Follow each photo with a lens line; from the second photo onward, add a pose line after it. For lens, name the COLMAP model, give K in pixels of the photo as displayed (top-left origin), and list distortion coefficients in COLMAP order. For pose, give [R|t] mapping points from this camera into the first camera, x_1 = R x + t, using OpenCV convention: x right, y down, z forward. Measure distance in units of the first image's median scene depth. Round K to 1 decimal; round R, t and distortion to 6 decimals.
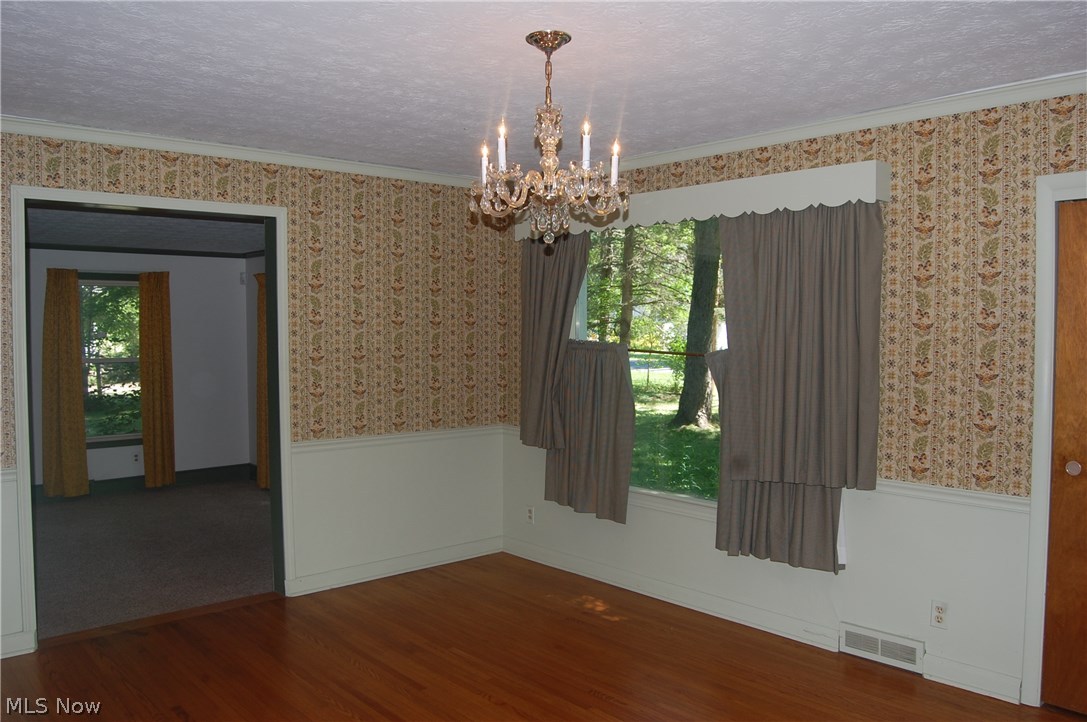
lens RADIAL K [[845.6, 0, 535.1], [0, 845.6, 361.2], [0, 0, 1]] dist [-0.072603, 0.002970]
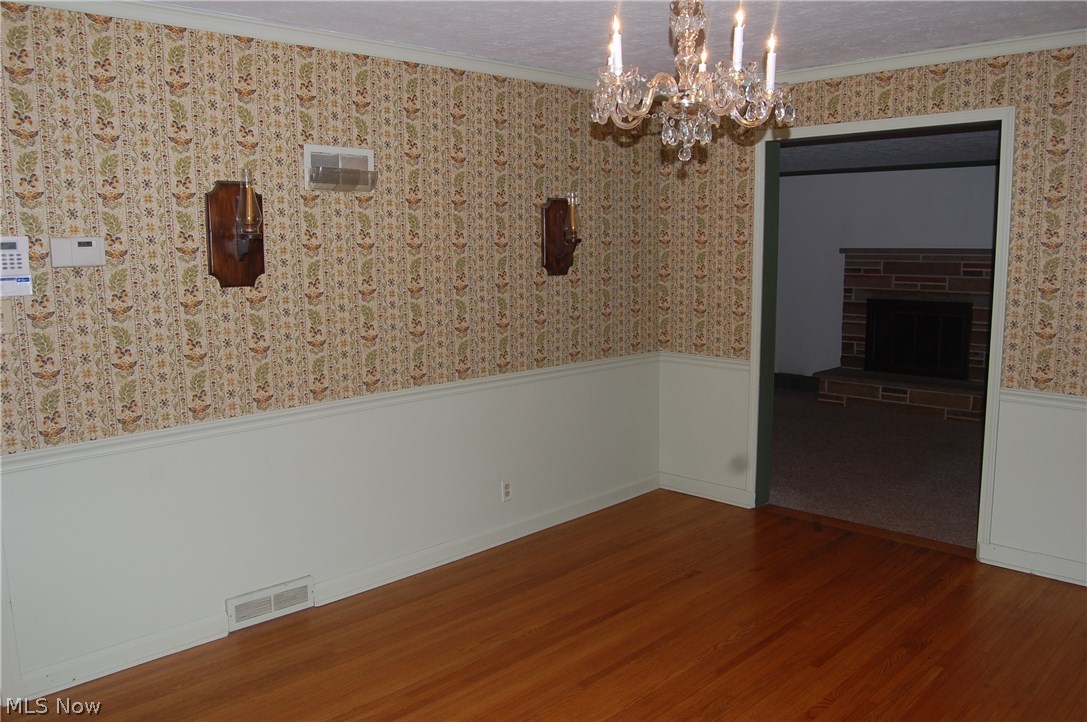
lens RADIAL K [[845.6, 0, 535.1], [0, 845.6, 361.2], [0, 0, 1]] dist [-0.072603, 0.002970]
pose [[0.068954, 0.141187, -0.987579, 0.530067], [-0.027108, 0.989834, 0.139617, -0.035525], [0.997251, 0.017144, 0.072081, 0.497753]]
